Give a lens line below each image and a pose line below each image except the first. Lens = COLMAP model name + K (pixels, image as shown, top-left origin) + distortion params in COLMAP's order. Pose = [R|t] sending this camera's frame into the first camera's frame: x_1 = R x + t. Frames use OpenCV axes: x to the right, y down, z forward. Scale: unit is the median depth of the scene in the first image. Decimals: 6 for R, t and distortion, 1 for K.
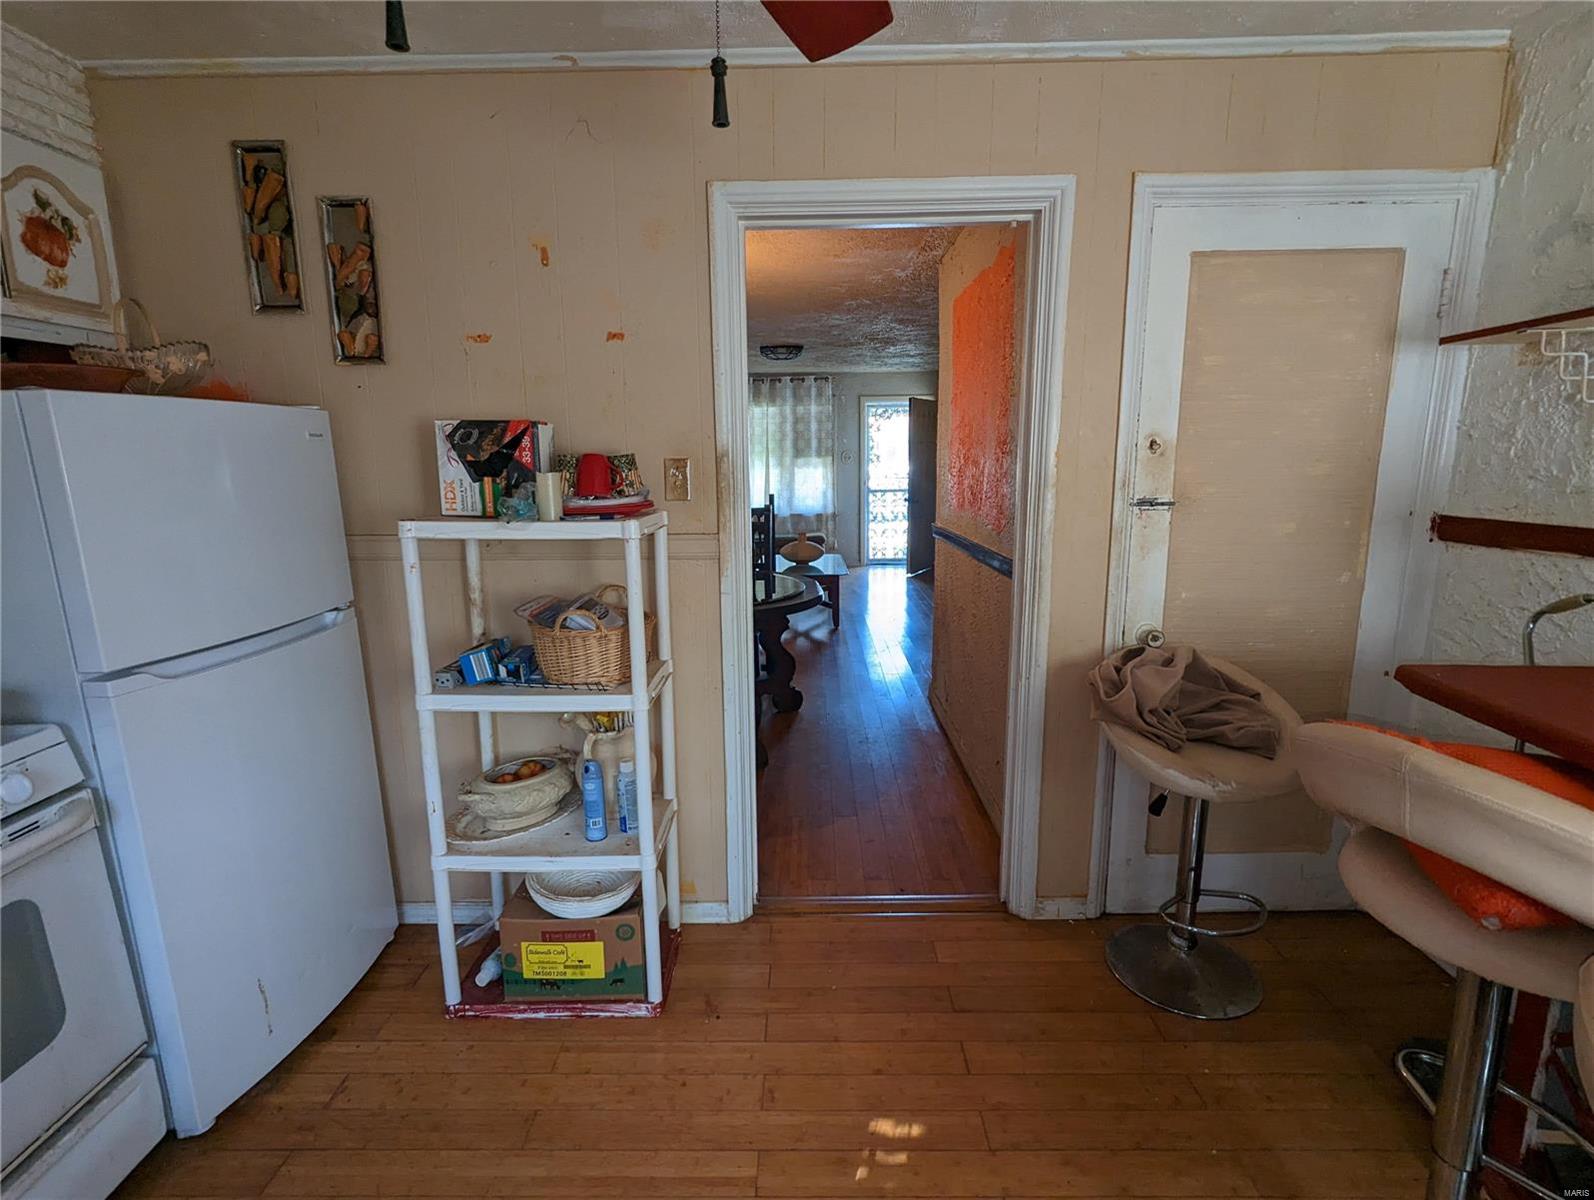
lens RADIAL K [[753.1, 0, 798.6], [0, 753.1, 600.1], [0, 0, 1]] dist [-0.000105, -0.000748]
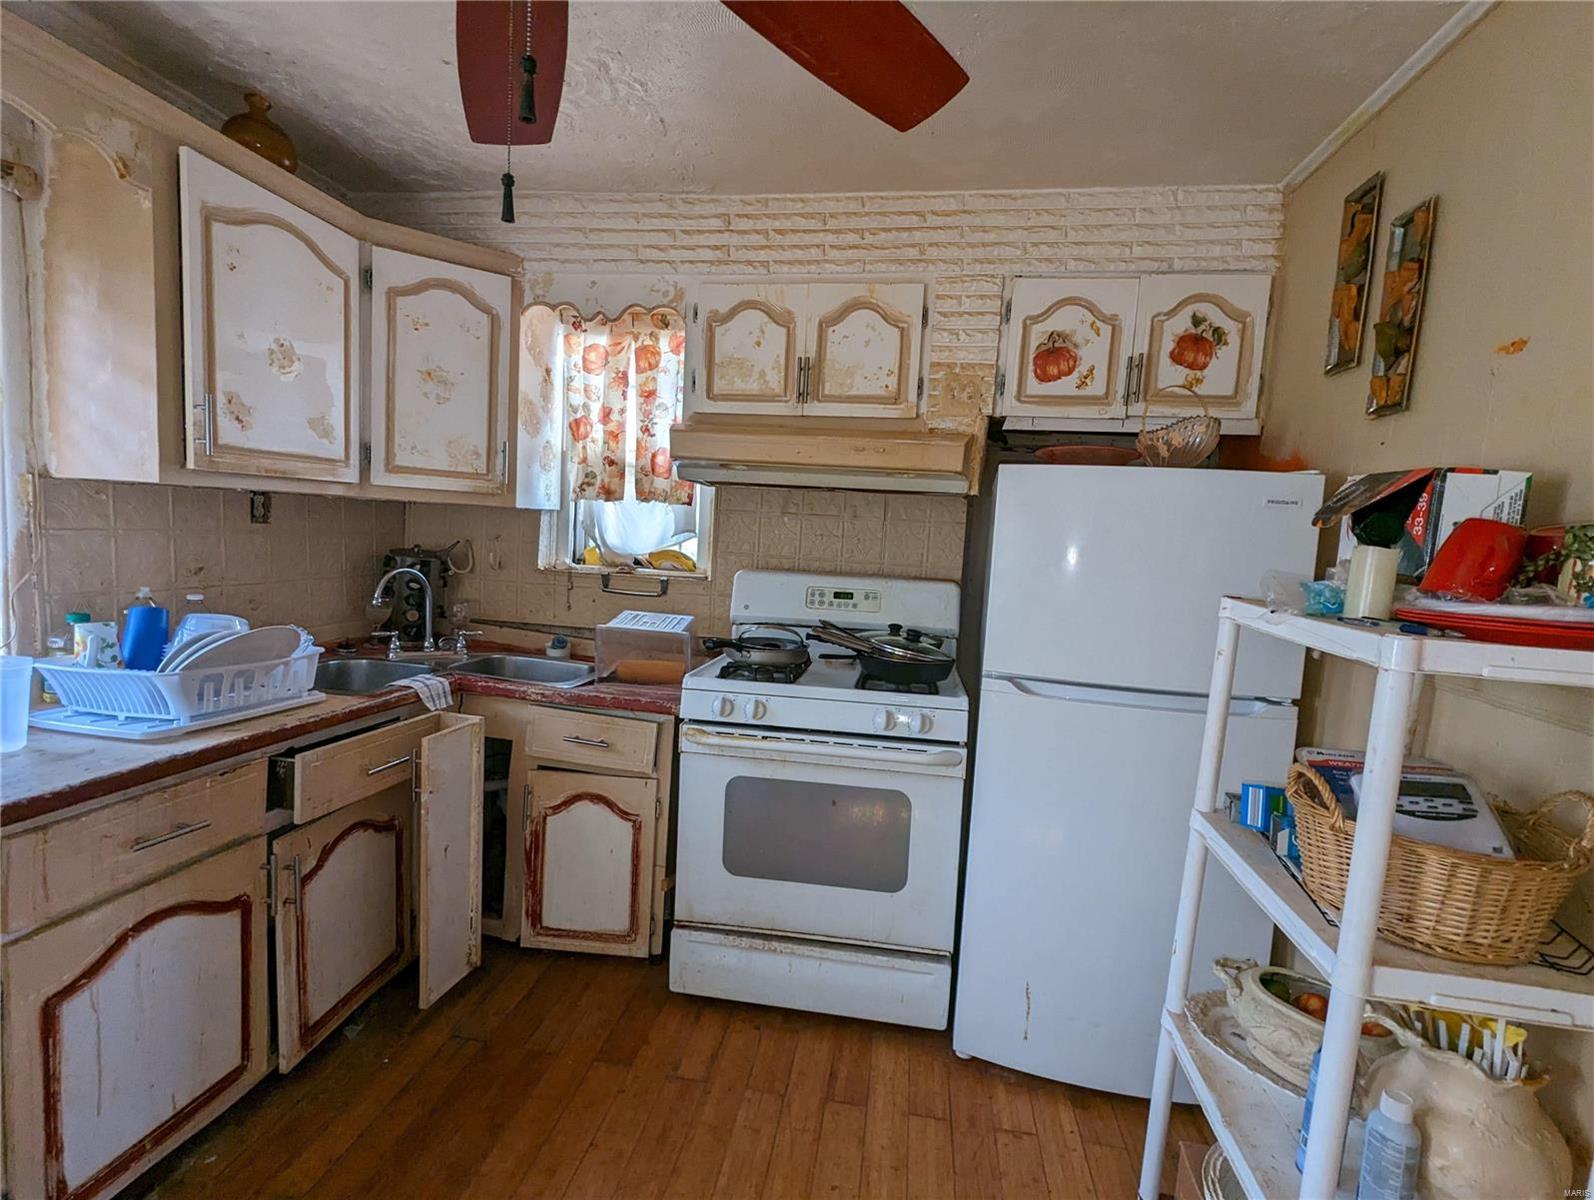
lens RADIAL K [[753.1, 0, 798.6], [0, 753.1, 600.1], [0, 0, 1]] dist [-0.000105, -0.000748]
pose [[-0.154101, 0.098449, -0.983138, 0.343110], [-0.246443, 0.959746, 0.134735, -0.094868], [0.956827, 0.263051, -0.123636, 0.639660]]
